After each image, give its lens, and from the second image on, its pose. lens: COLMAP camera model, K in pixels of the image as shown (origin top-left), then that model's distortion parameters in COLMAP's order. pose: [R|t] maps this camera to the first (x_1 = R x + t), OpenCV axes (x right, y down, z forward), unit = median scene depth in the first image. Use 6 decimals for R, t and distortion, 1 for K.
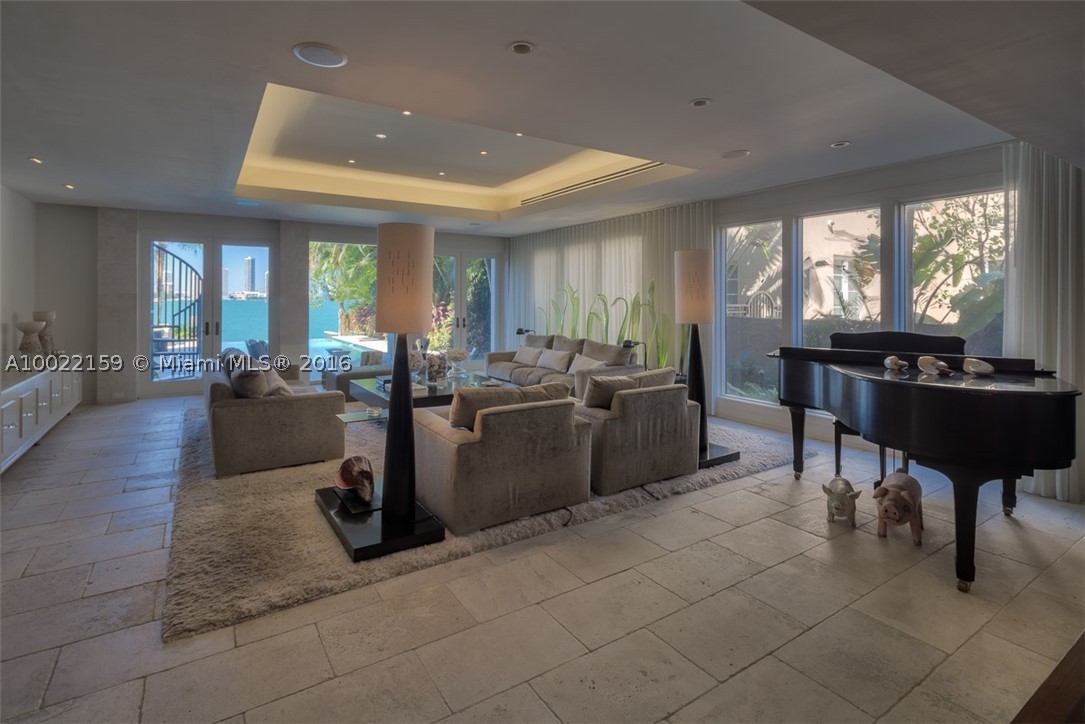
lens RADIAL K [[529.2, 0, 551.4], [0, 529.2, 307.2], [0, 0, 1]] dist [0.004592, 0.000409]
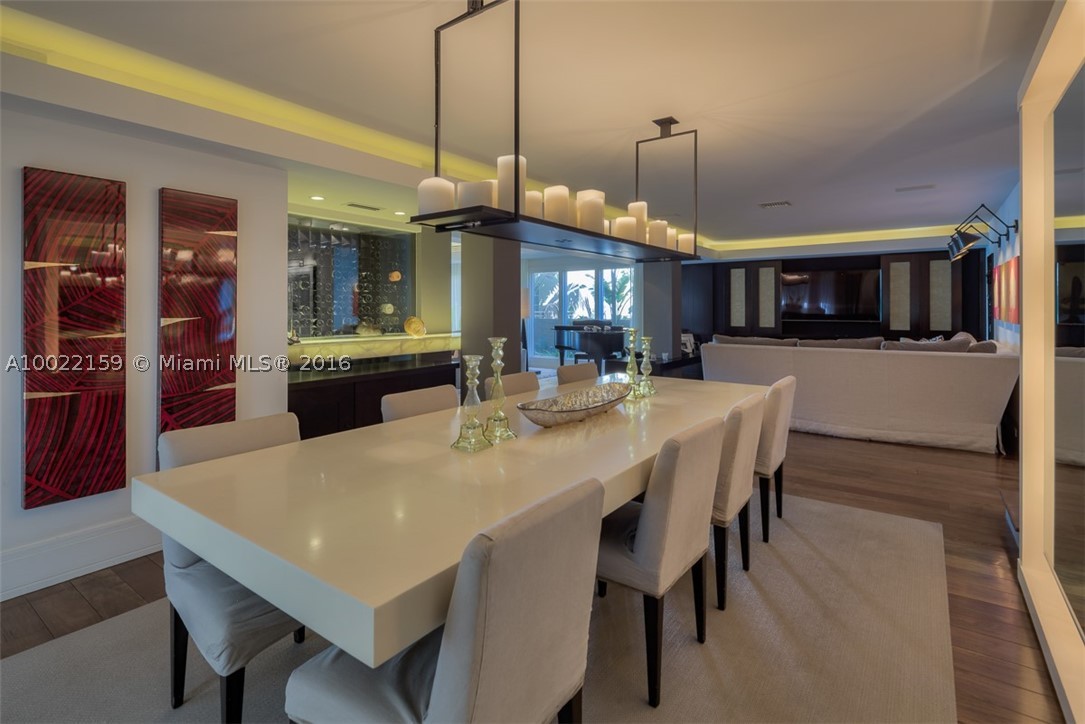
lens RADIAL K [[529.2, 0, 536.6], [0, 529.2, 311.5], [0, 0, 1]] dist [0.004592, 0.000409]
pose [[0.941605, -0.001916, 0.336714, -0.336465], [0.003945, 0.999978, -0.005342, 0.008470], [-0.336696, 0.006359, 0.941592, -0.897945]]
